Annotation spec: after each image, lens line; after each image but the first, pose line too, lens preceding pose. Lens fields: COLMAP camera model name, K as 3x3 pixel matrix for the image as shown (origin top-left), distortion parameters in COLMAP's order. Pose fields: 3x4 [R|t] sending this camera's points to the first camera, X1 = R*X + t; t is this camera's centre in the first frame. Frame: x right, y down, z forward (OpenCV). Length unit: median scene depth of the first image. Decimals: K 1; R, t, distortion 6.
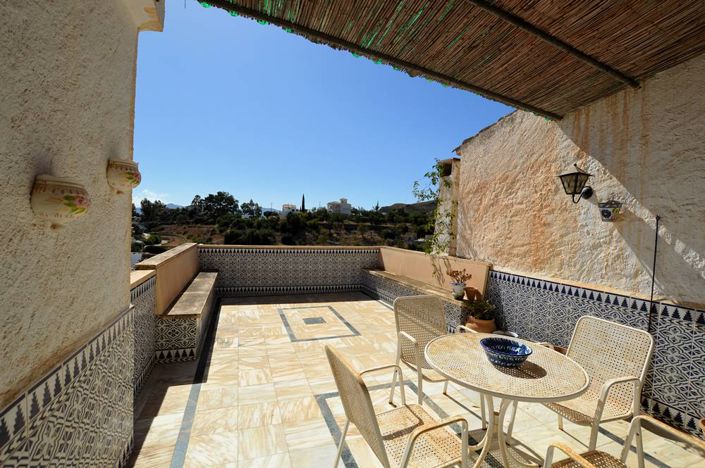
lens RADIAL K [[317.4, 0, 350.8], [0, 317.4, 237.1], [0, 0, 1]] dist [-0.035452, 0.006395]
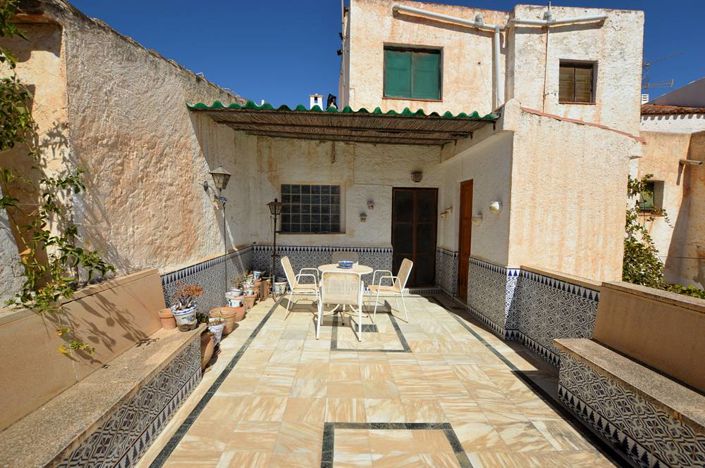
lens RADIAL K [[317.4, 0, 350.8], [0, 317.4, 237.1], [0, 0, 1]] dist [-0.035452, 0.006395]
pose [[-0.951895, -0.073278, 0.297534, -0.162149], [-0.041411, 0.992841, 0.112035, -0.080973], [-0.303614, 0.094324, -0.948115, 1.614593]]
